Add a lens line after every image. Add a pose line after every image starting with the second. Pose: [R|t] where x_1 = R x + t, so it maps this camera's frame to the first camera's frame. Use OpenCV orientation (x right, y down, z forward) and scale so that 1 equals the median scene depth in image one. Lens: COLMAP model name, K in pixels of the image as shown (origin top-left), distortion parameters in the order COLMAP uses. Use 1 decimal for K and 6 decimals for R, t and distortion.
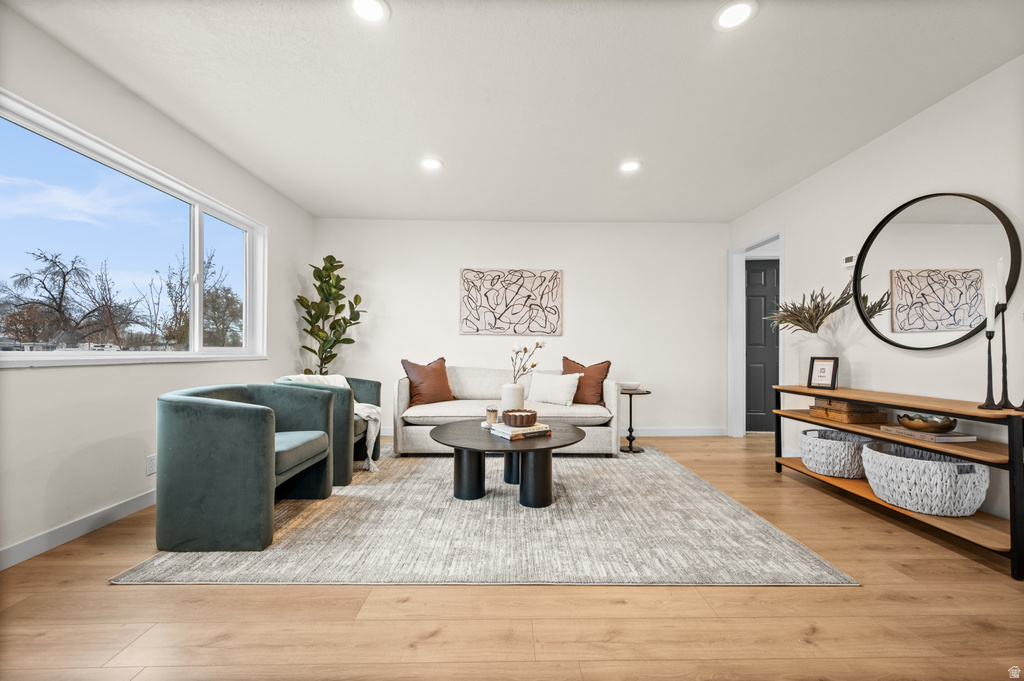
lens RADIAL K [[406.9, 0, 516.8], [0, 406.9, 345.1], [0, 0, 1]] dist [0.000920, 0.000053]
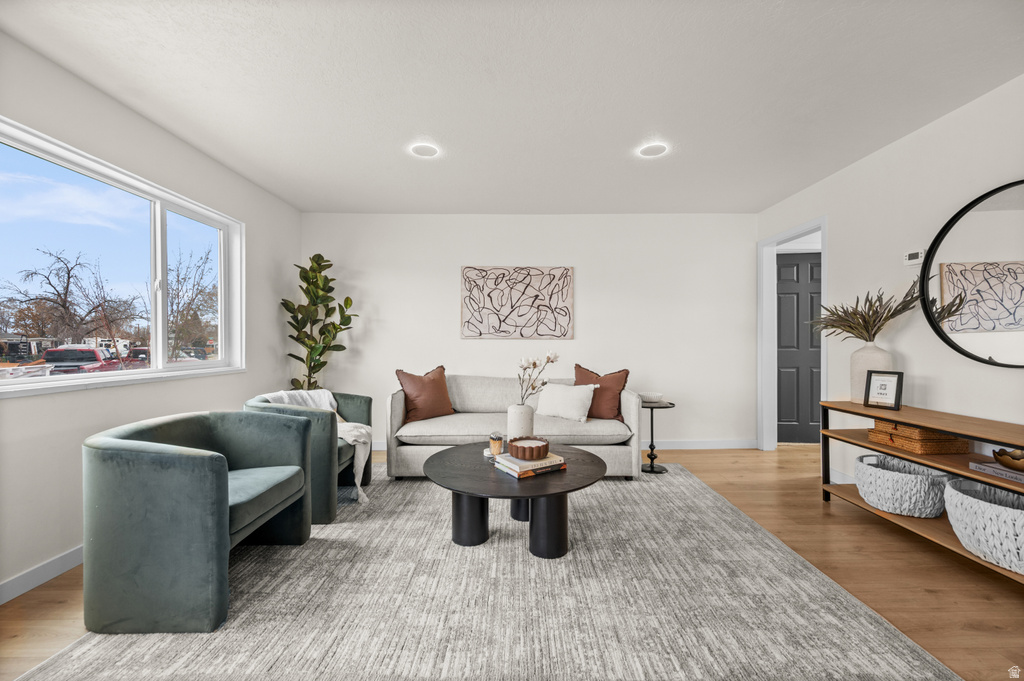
lens RADIAL K [[409.3, 0, 516.5], [0, 409.3, 339.3], [0, 0, 1]] dist [0.000284, 0.000327]
pose [[0.999867, -0.007155, -0.014634, -0.003605], [0.007285, 0.999934, 0.008837, -0.049401], [0.014570, -0.008943, 0.999854, 0.128829]]
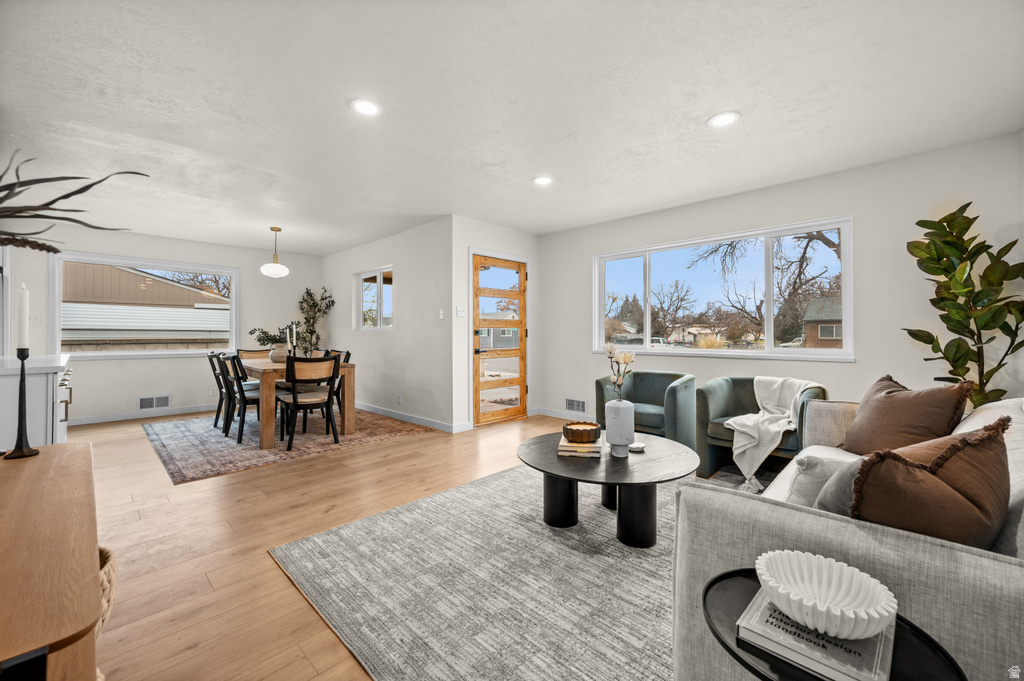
lens RADIAL K [[406.9, 0, 516.8], [0, 406.9, 345.1], [0, 0, 1]] dist [0.000920, 0.000053]
pose [[-0.706416, 0.013668, -0.707665, 0.658741], [0.007750, 0.999903, 0.011576, -0.025923], [0.707754, 0.002693, -0.706454, 1.346422]]
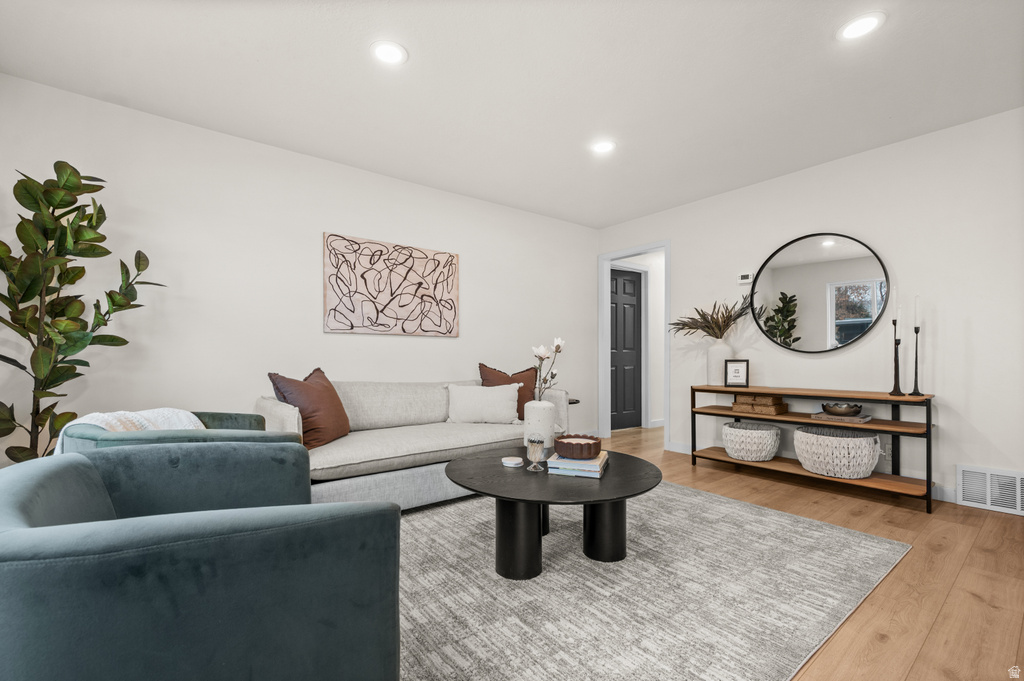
lens RADIAL K [[443.0, 0, 511.8], [0, 443.0, 357.0], [0, 0, 1]] dist [0.000026, 0.000090]
pose [[0.798431, -0.009902, 0.602005, -0.502793], [-0.000864, 0.999845, 0.017592, 0.000443], [-0.602086, -0.014566, 0.798298, 0.373573]]
